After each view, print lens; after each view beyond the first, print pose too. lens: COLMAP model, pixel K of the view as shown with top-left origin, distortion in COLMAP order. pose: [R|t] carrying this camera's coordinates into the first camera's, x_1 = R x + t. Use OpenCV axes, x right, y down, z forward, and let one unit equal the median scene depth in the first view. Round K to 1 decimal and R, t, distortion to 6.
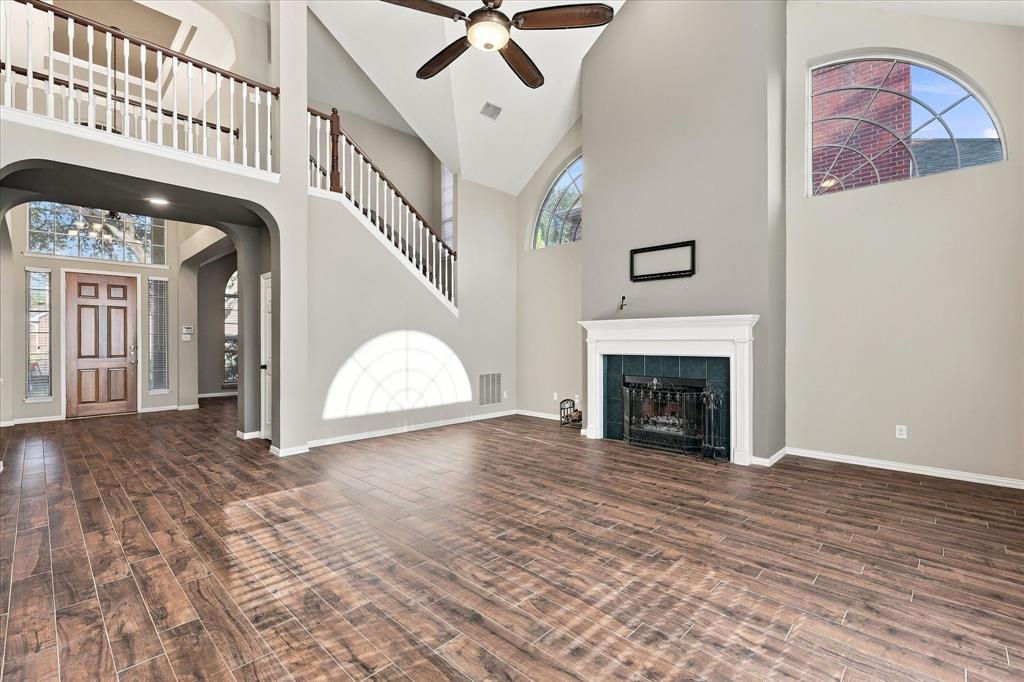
lens RADIAL K [[446.6, 0, 512.0], [0, 446.6, 341.0], [0, 0, 1]] dist [0.000232, 0.000219]
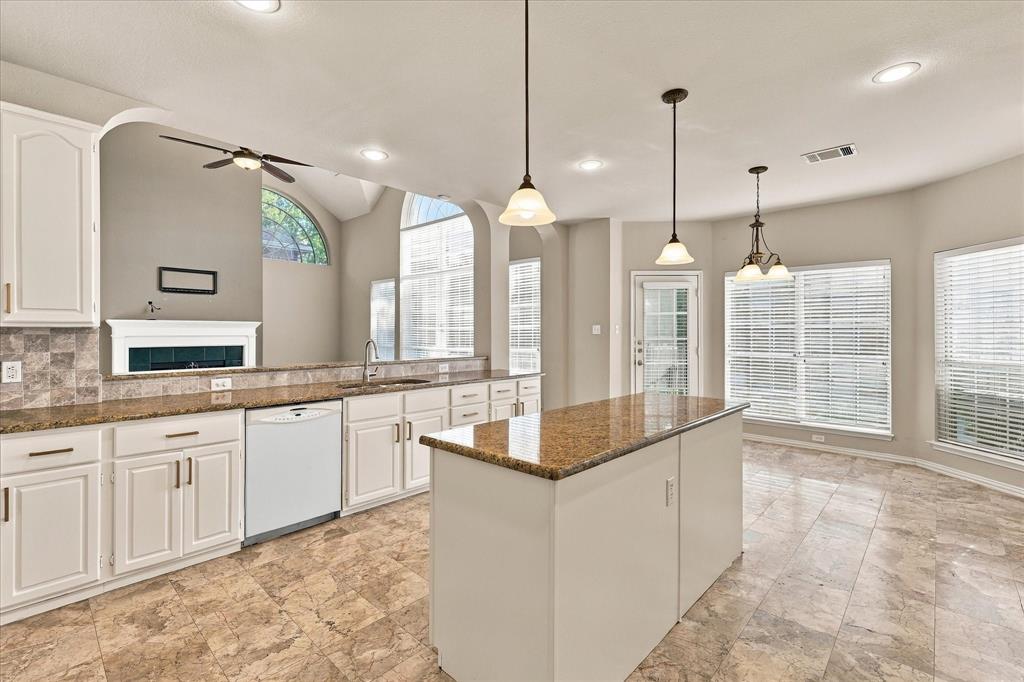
lens RADIAL K [[460.3, 0, 514.6], [0, 460.3, 333.5], [0, 0, 1]] dist [0.006065, 0.000335]
pose [[-0.011188, 0.002881, 0.999933, -1.374221], [-0.001661, 0.999994, -0.002899, -0.009617], [-0.999936, -0.001693, -0.011183, -0.019473]]
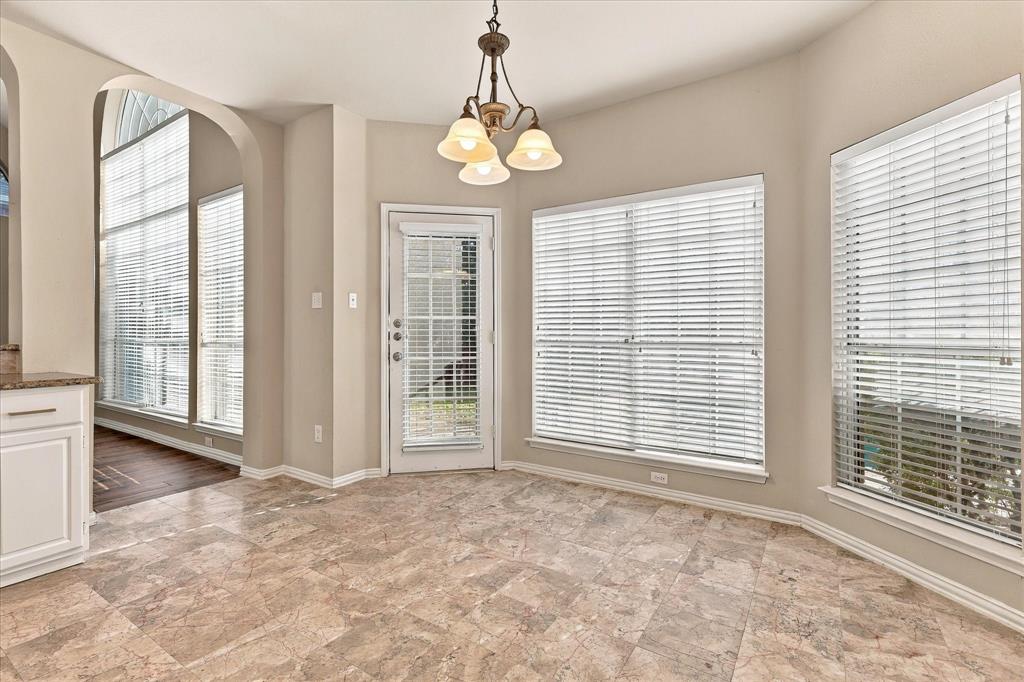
lens RADIAL K [[464.0, 0, 513.8], [0, 464.0, 334.6], [0, 0, 1]] dist [-0.000853, -0.000289]
pose [[-0.173938, 0.001594, 0.984755, -0.880509], [-0.000457, 0.999998, -0.001699, 0.032814], [-0.984756, -0.000746, -0.173937, -0.453492]]
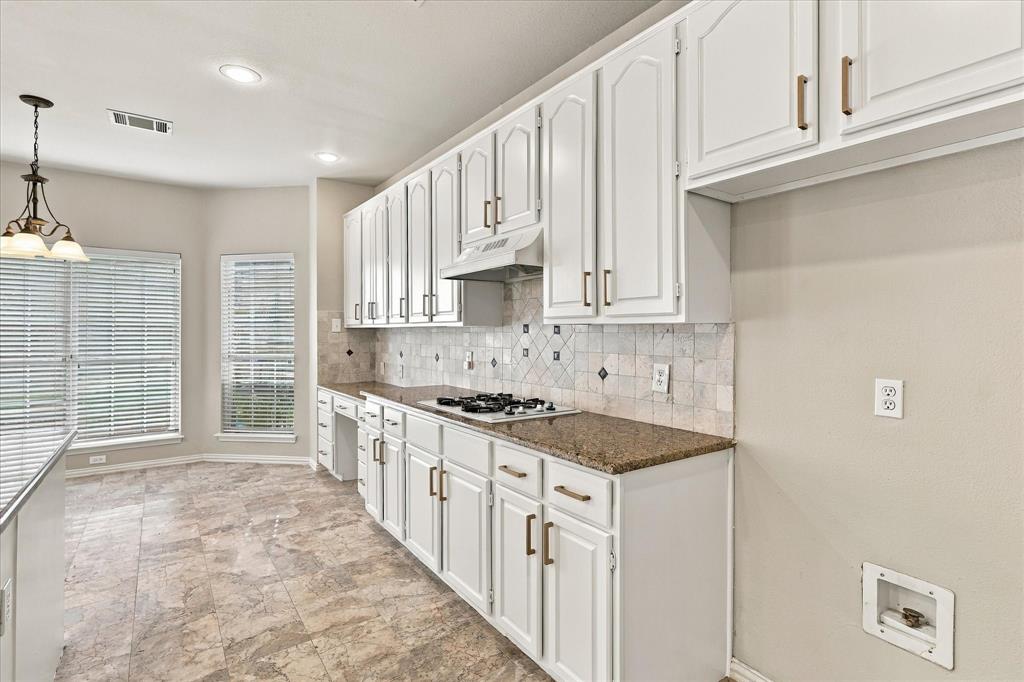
lens RADIAL K [[496.5, 0, 514.4], [0, 496.5, 327.0], [0, 0, 1]] dist [0.003570, 0.000625]
pose [[-0.981879, 0.006566, 0.189397, -1.259258], [0.005161, 0.999955, -0.007911, -0.011096], [-0.189440, -0.006790, -0.981869, 0.047400]]
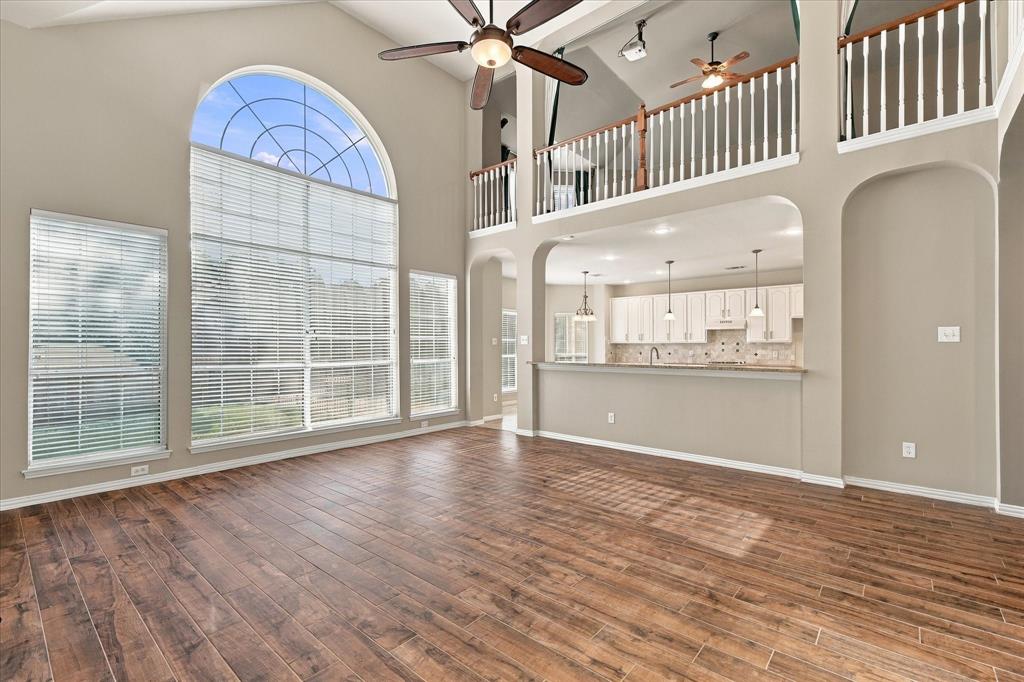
lens RADIAL K [[446.6, 0, 512.0], [0, 446.6, 341.0], [0, 0, 1]] dist [0.000232, 0.000219]
pose [[-0.998553, 0.003256, -0.053677, -0.031989], [0.004104, 0.999868, -0.015701, 0.002258], [0.053618, -0.015899, -0.998435, 1.468623]]
